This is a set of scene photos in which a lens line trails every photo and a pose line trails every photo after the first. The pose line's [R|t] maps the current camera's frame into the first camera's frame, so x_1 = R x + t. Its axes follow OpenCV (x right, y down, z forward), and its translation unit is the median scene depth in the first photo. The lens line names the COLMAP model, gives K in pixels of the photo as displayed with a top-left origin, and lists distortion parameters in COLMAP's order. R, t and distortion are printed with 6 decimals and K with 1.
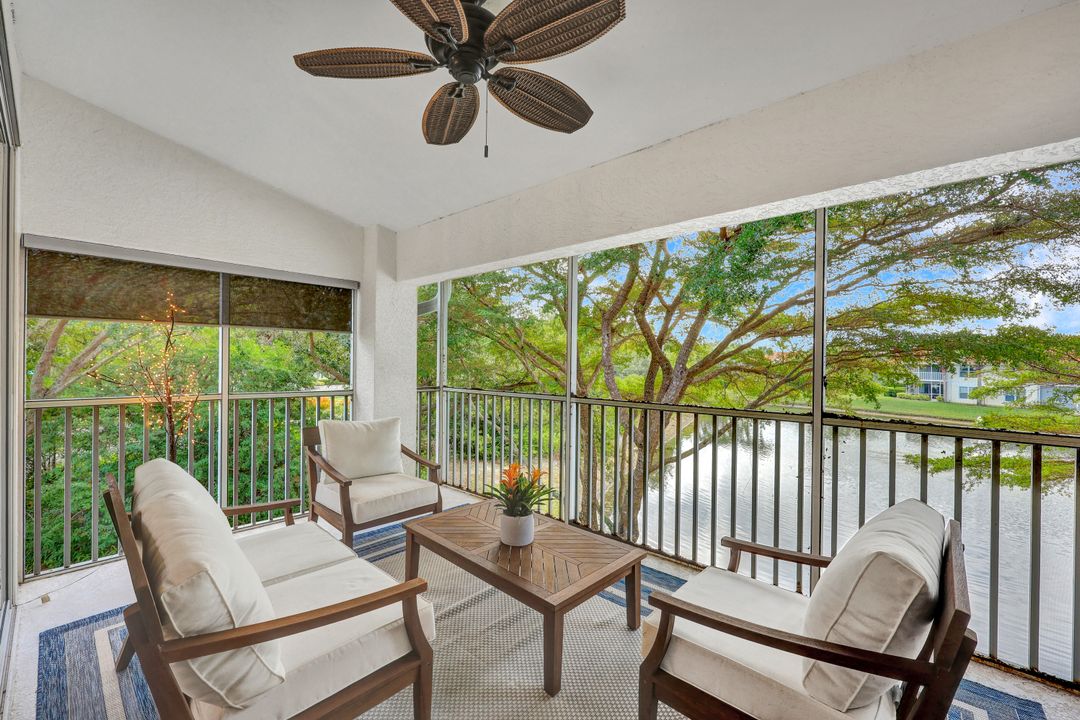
lens RADIAL K [[431.2, 0, 533.7], [0, 431.2, 359.5], [0, 0, 1]] dist [-0.002747, -0.000717]
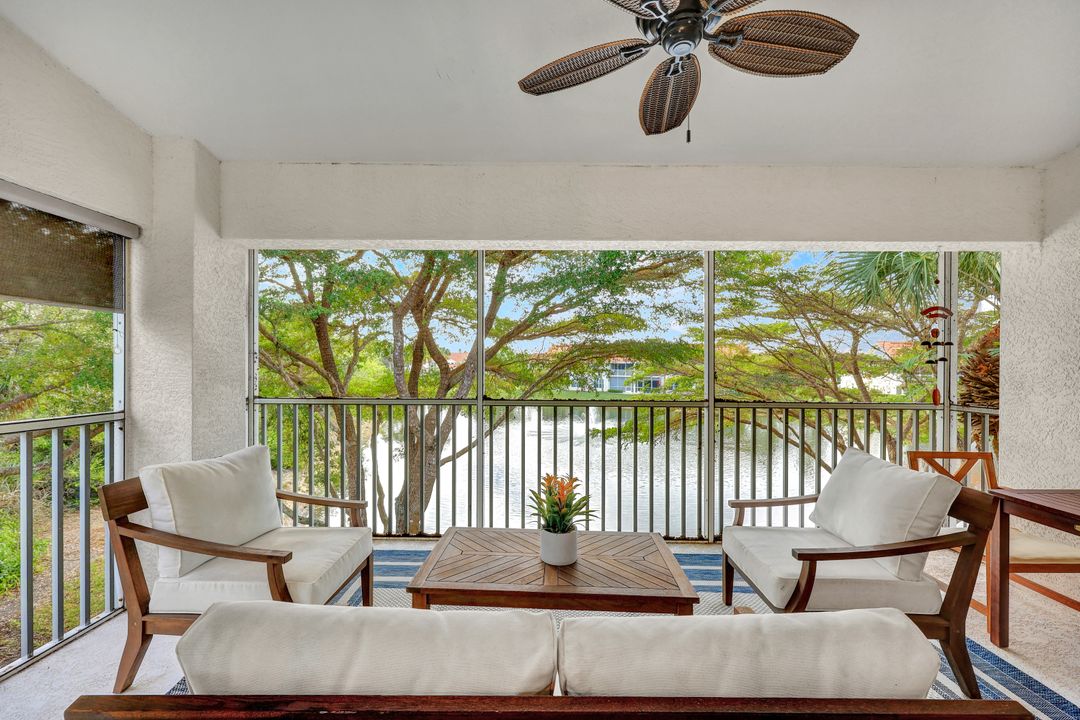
lens RADIAL K [[432.0, 0, 535.2], [0, 432.0, 362.9], [0, 0, 1]] dist [-0.001988, -0.000286]
pose [[0.756321, -0.004266, 0.654187, -0.383260], [-0.001836, 0.999961, 0.008643, 0.000058], [-0.654198, -0.007738, 0.756283, 0.199798]]
